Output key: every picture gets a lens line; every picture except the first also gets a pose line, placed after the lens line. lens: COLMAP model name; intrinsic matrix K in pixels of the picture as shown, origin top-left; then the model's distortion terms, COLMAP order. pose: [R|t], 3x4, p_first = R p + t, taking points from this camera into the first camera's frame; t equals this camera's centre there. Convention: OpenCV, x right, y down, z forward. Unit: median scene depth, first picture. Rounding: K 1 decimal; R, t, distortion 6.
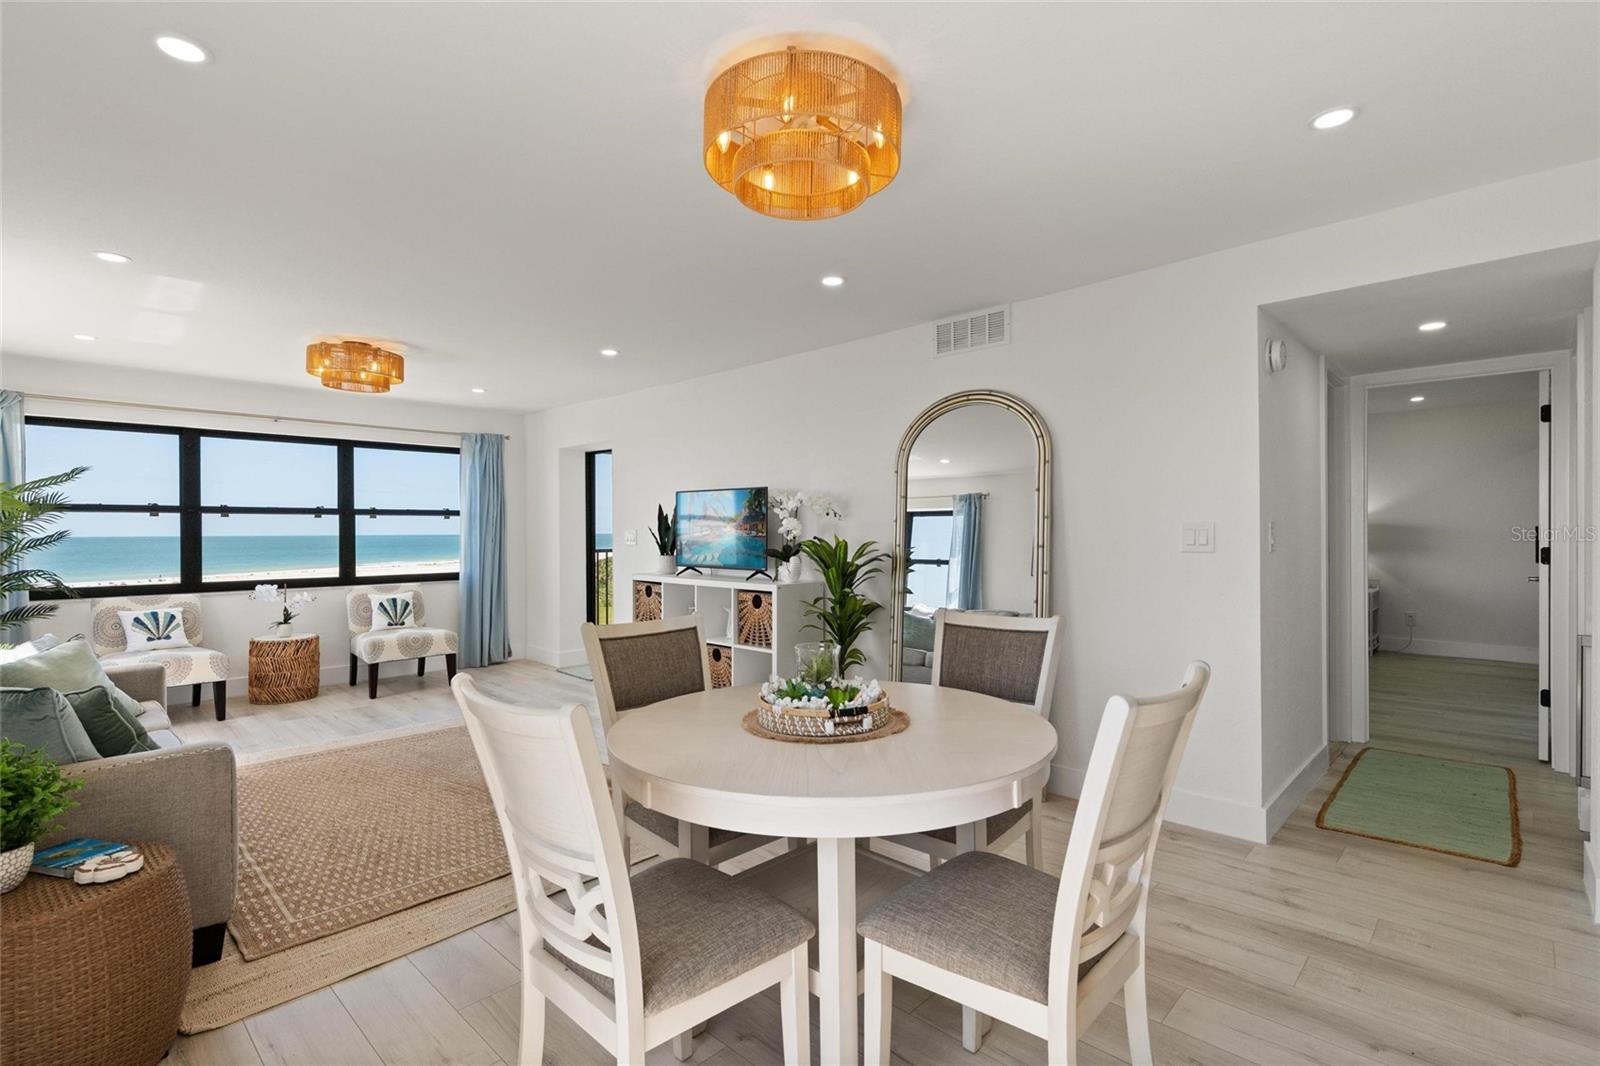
lens RADIAL K [[748.8, 0, 800.0], [0, 748.8, 533.0], [0, 0, 1]] dist [-0.001633, -0.000270]
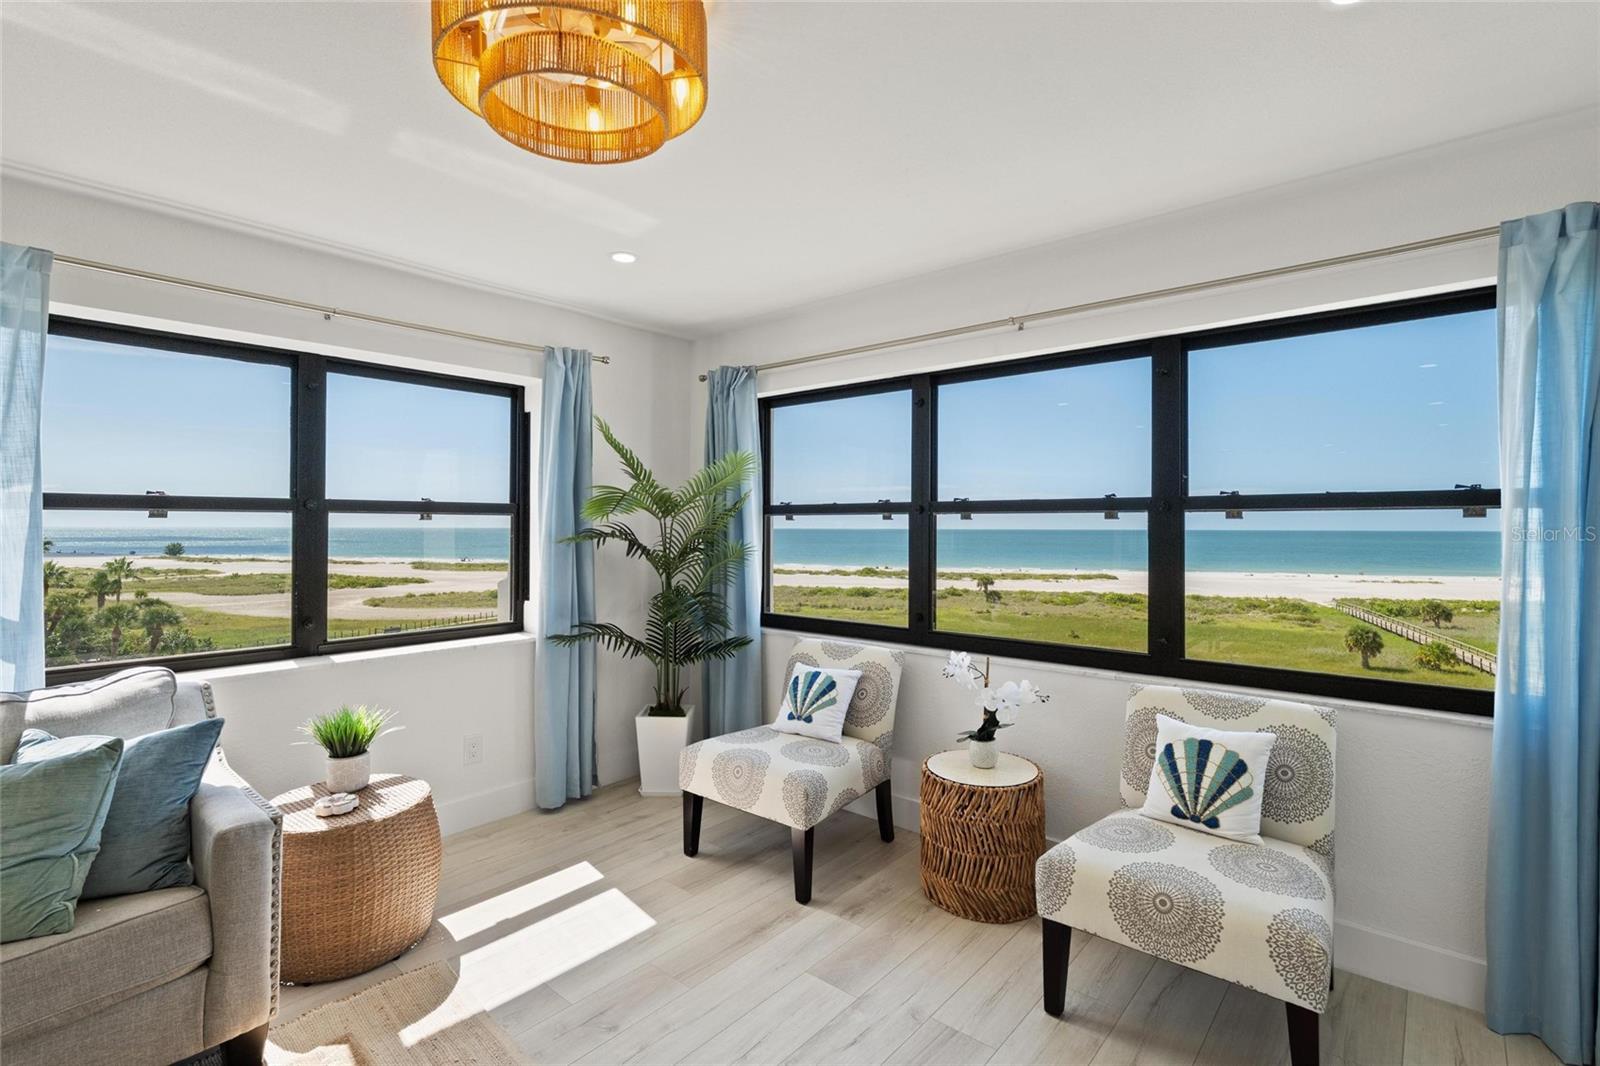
lens RADIAL K [[748.5, 0, 793.7], [0, 748.5, 520.6], [0, 0, 1]] dist [0.000296, 0.000001]
pose [[0.054727, -0.002443, -0.998498, -0.223320], [-0.005010, 0.999984, -0.002721, -0.019643], [0.998489, 0.005151, 0.054714, 0.904247]]
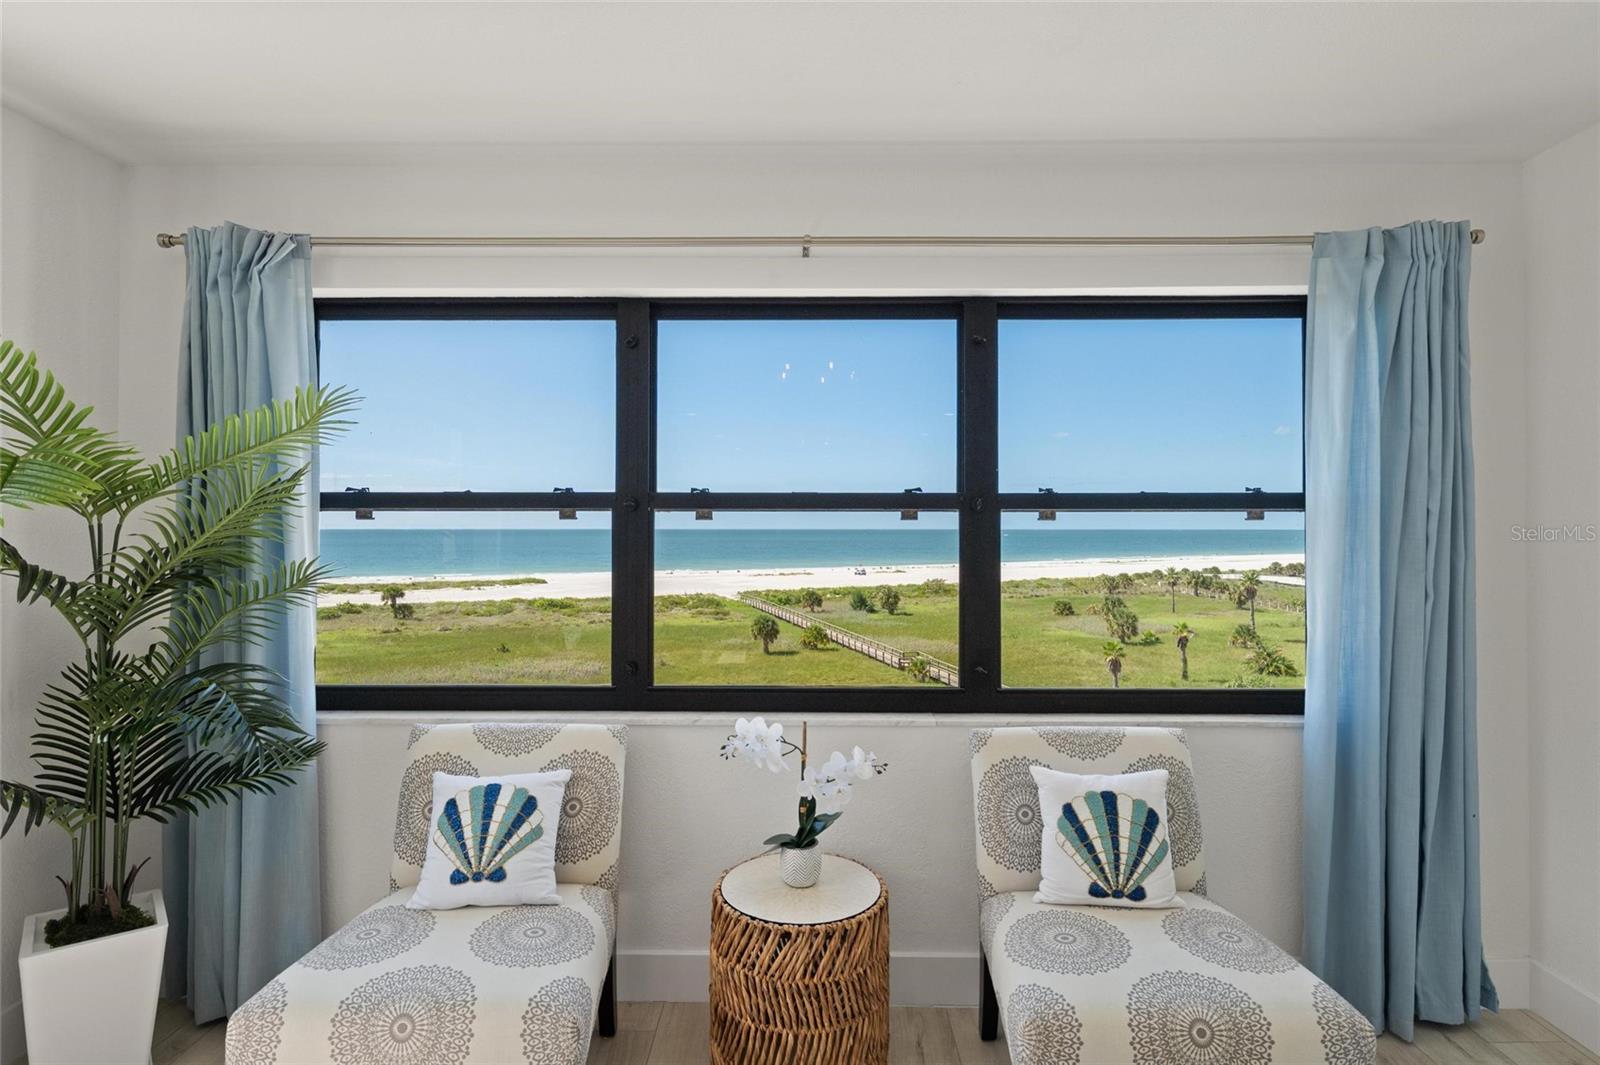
lens RADIAL K [[848.1, 0, 803.8], [0, 848.1, 517.9], [0, 0, 1]] dist [0.002210, 0.000462]
pose [[0.689700, -0.002009, -0.724093, -0.443115], [-0.005531, 0.999952, -0.008043, -0.020404], [0.724074, 0.009552, 0.689656, 0.788665]]
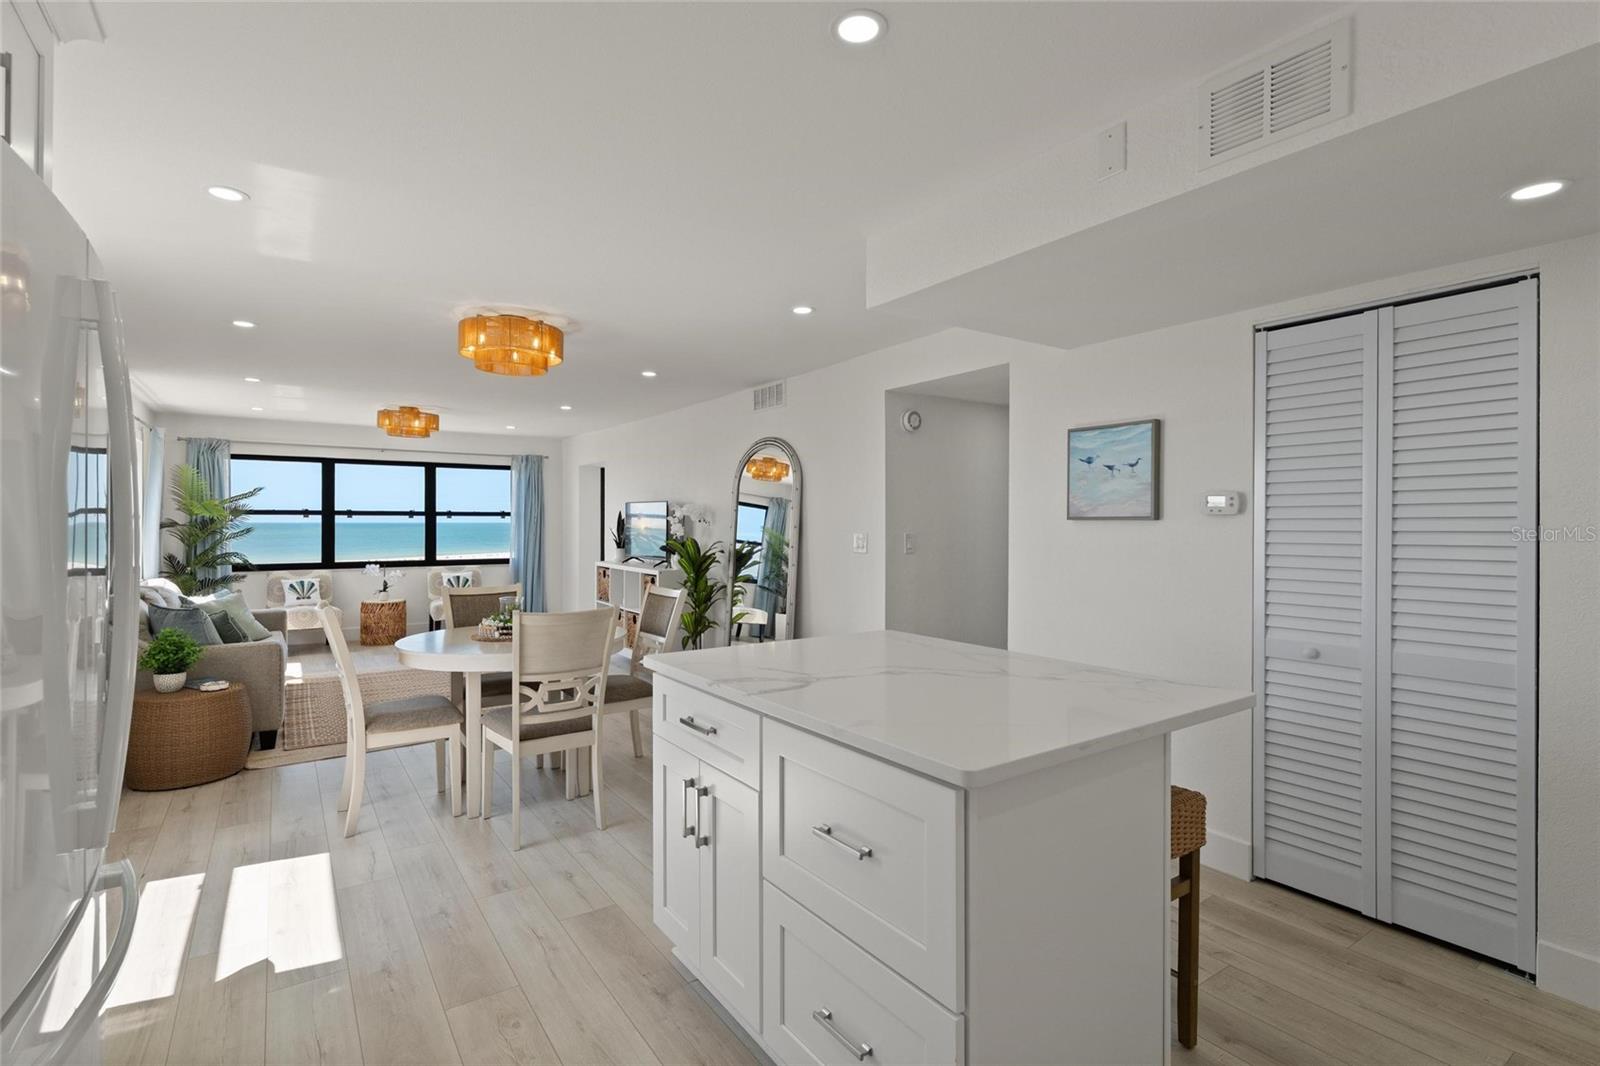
lens RADIAL K [[748.5, 0, 793.7], [0, 748.5, 520.6], [0, 0, 1]] dist [0.000296, 0.000001]
pose [[0.979955, 0.006638, -0.199110, 0.404863], [-0.007316, 0.999970, -0.002671, -0.019568], [0.199086, 0.004074, 0.979973, -0.284675]]
